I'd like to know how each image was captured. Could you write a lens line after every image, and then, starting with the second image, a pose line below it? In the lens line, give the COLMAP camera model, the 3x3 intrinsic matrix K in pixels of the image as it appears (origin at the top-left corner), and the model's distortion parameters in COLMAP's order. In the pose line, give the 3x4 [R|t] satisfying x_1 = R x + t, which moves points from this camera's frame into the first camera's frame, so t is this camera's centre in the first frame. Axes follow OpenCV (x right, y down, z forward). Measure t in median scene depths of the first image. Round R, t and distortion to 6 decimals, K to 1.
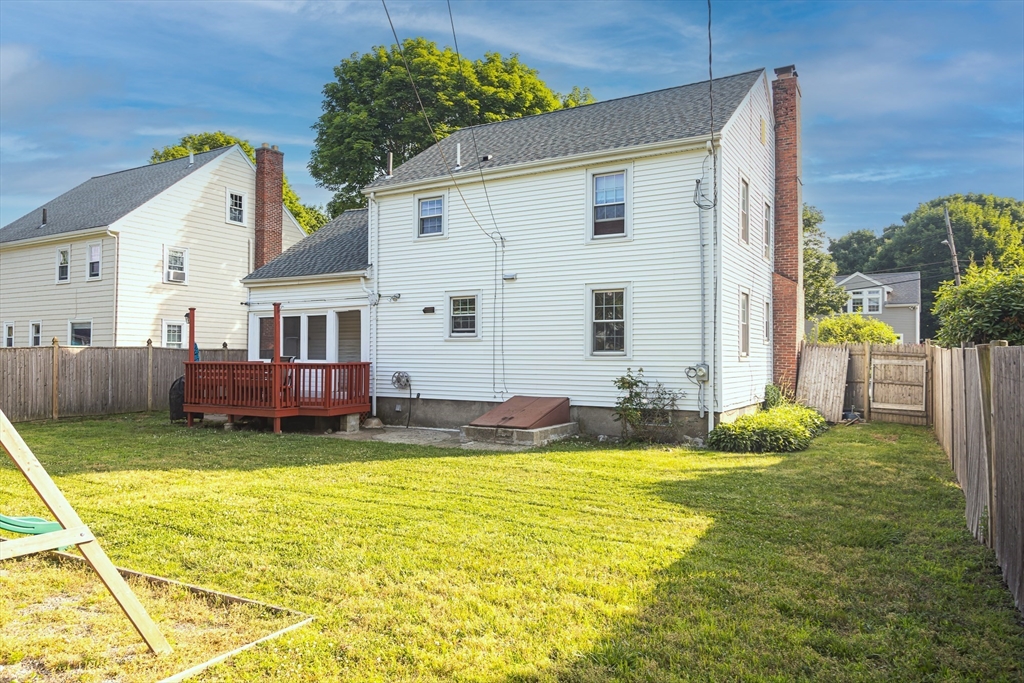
lens RADIAL K [[704.5, 0, 514.3], [0, 704.5, 354.7], [0, 0, 1]] dist [0.004589, 0.001363]
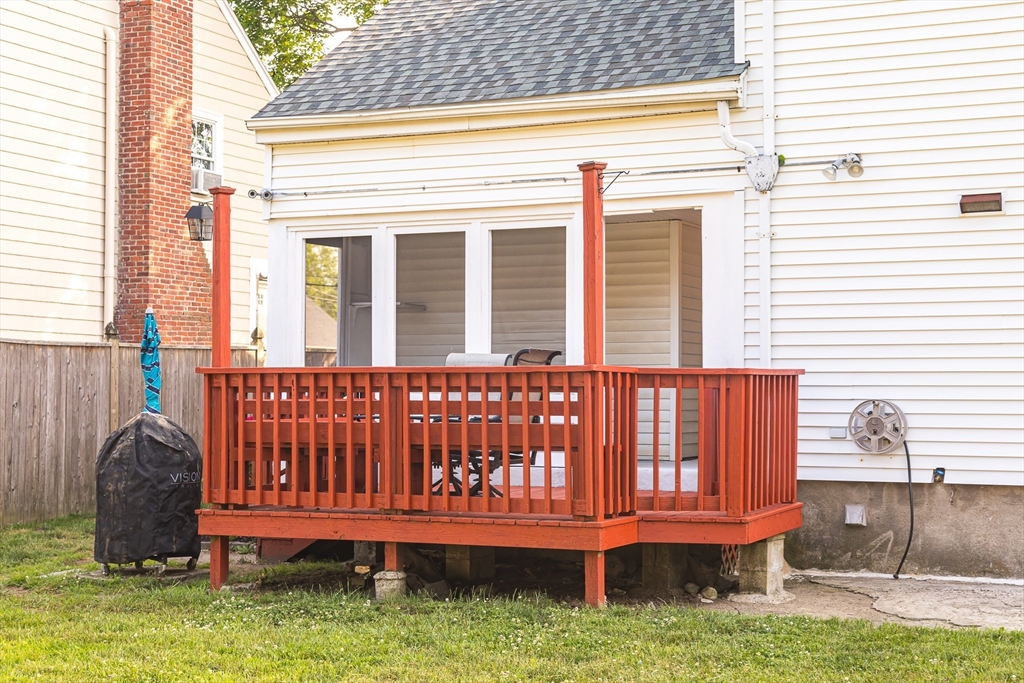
lens RADIAL K [[1643.9, 0, 512.0], [0, 1643.9, 341.5], [0, 0, 1]] dist [-0.019243, -0.000320]
pose [[0.994538, 0.000389, 0.104372, -0.402008], [0.002958, 0.999486, -0.031913, 0.021297], [-0.104331, 0.032048, 0.994026, 0.290872]]
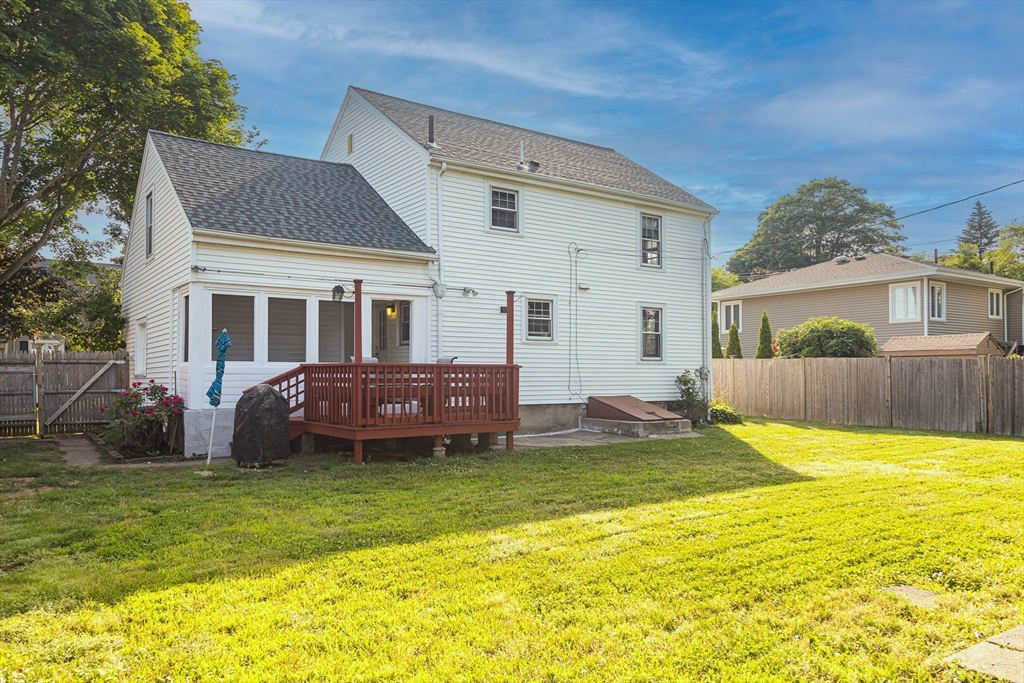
lens RADIAL K [[734.3, 0, 512.0], [0, 734.3, 372.6], [0, 0, 1]] dist [0.001537, 0.000343]
pose [[0.409199, 0.000122, 0.912445, -0.977999], [-0.000294, 1.000000, -0.000002, 0.019146], [-0.912445, -0.000268, 0.409199, 0.579692]]
